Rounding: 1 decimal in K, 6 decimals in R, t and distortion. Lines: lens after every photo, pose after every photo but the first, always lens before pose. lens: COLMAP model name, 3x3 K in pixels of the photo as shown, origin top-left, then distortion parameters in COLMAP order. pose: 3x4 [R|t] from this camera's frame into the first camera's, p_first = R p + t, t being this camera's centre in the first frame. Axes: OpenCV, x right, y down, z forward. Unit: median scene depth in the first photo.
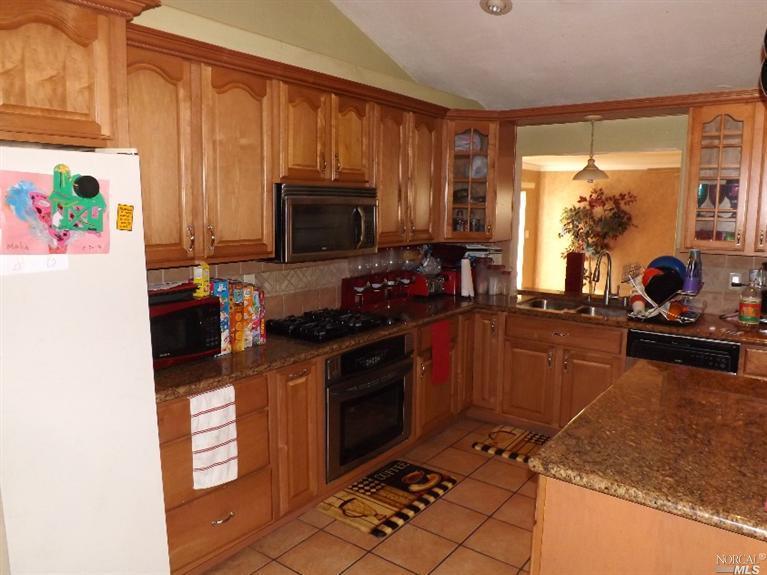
lens RADIAL K [[565.4, 0, 383.5], [0, 565.4, 287.5], [0, 0, 1]] dist [-0.084251, -0.001096]
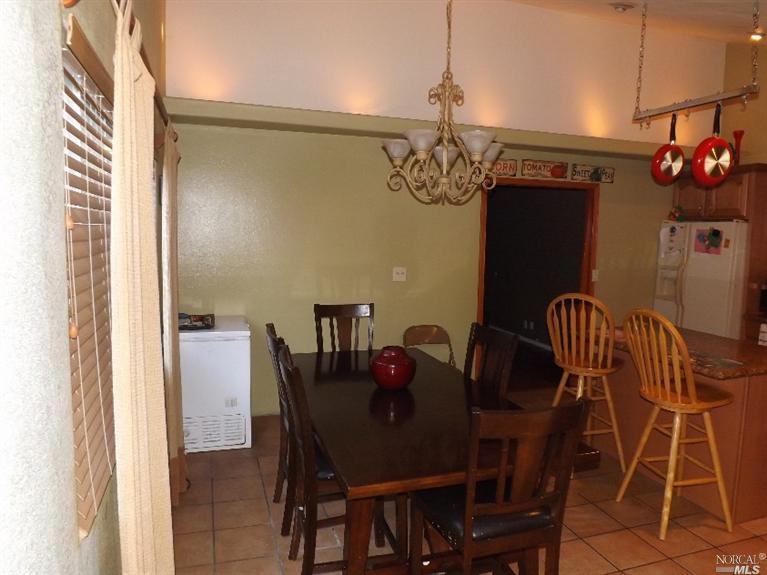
lens RADIAL K [[565.4, 0, 383.5], [0, 565.4, 287.5], [0, 0, 1]] dist [-0.084251, -0.001096]
pose [[-0.598847, 0.054376, -0.799015, 1.976834], [-0.151325, 0.972037, 0.179567, -0.096688], [0.786437, 0.228444, -0.573873, 0.856297]]
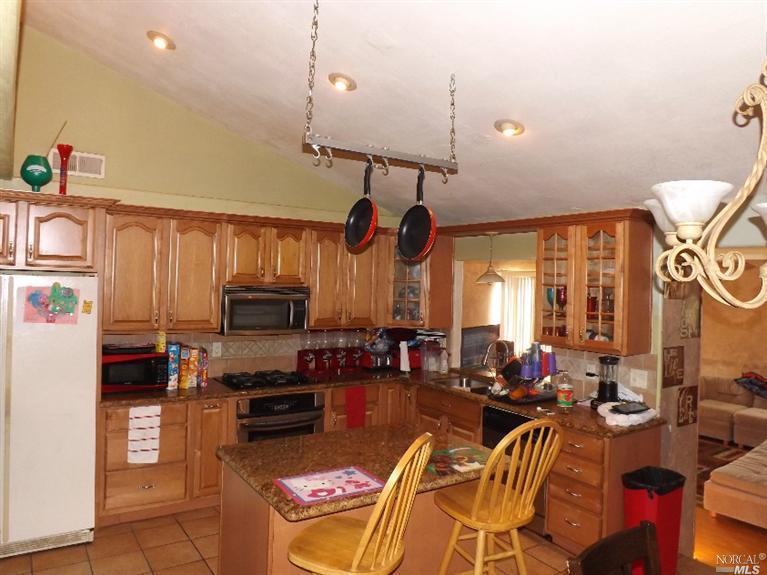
lens RADIAL K [[573.7, 0, 384.9], [0, 573.7, 262.9], [0, 0, 1]] dist [-0.087188, -0.000008]
pose [[0.942527, 0.010370, -0.333970, 0.831314], [-0.068474, 0.984300, -0.162682, -0.017858], [0.327039, 0.176200, 0.928439, -0.387924]]
